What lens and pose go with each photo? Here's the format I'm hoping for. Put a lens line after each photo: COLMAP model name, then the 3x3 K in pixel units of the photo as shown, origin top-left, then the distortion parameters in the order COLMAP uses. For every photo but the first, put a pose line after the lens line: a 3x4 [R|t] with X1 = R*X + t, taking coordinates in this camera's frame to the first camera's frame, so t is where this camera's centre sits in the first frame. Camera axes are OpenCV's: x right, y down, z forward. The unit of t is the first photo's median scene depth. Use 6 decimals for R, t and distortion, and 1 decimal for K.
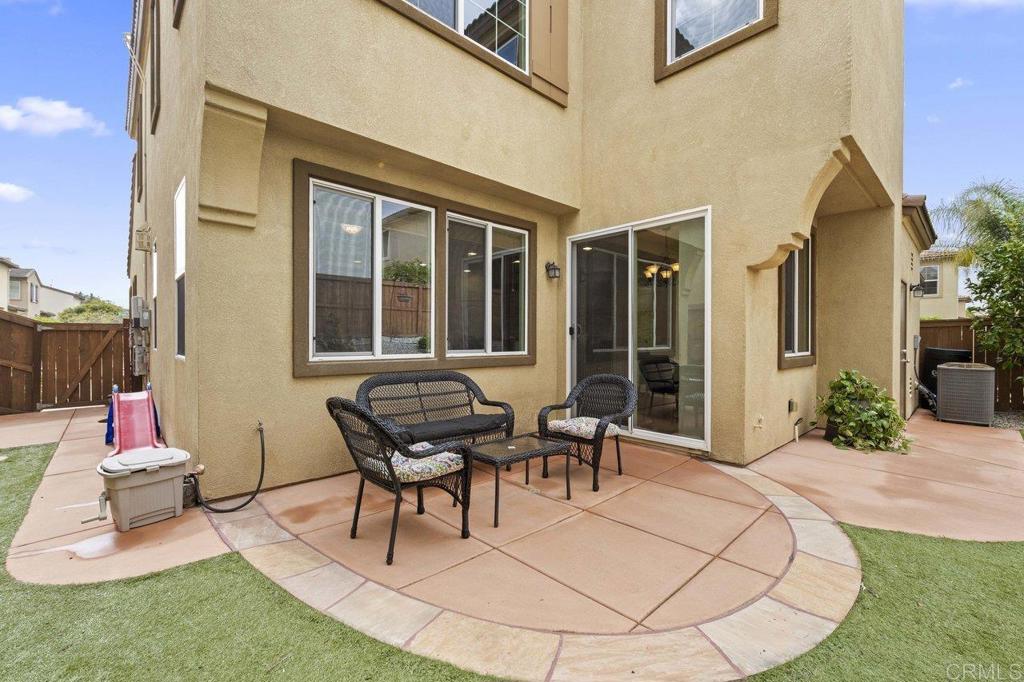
lens RADIAL K [[430.1, 0, 508.4], [0, 430.1, 337.9], [0, 0, 1]] dist [-0.003457, -0.001350]
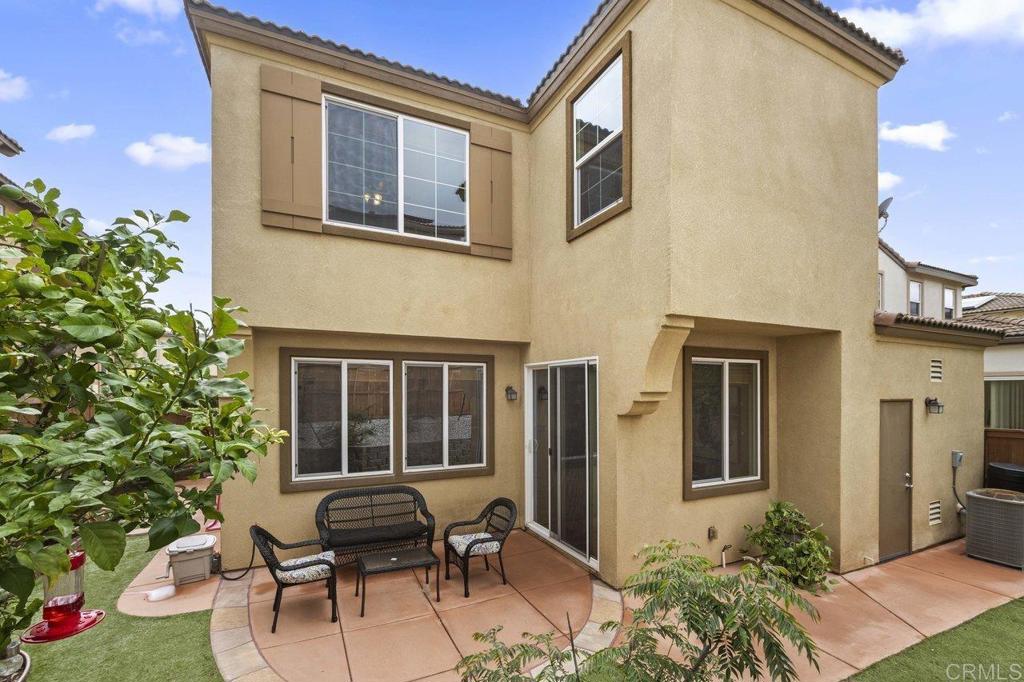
lens RADIAL K [[430.1, 0, 494.6], [0, 430.1, 394.2], [0, 0, 1]] dist [-0.003457, -0.001350]
pose [[0.954124, -0.001297, -0.299410, 0.539022], [0.000868, 0.999998, -0.001567, -0.202086], [0.299412, 0.001235, 0.954123, -0.168517]]
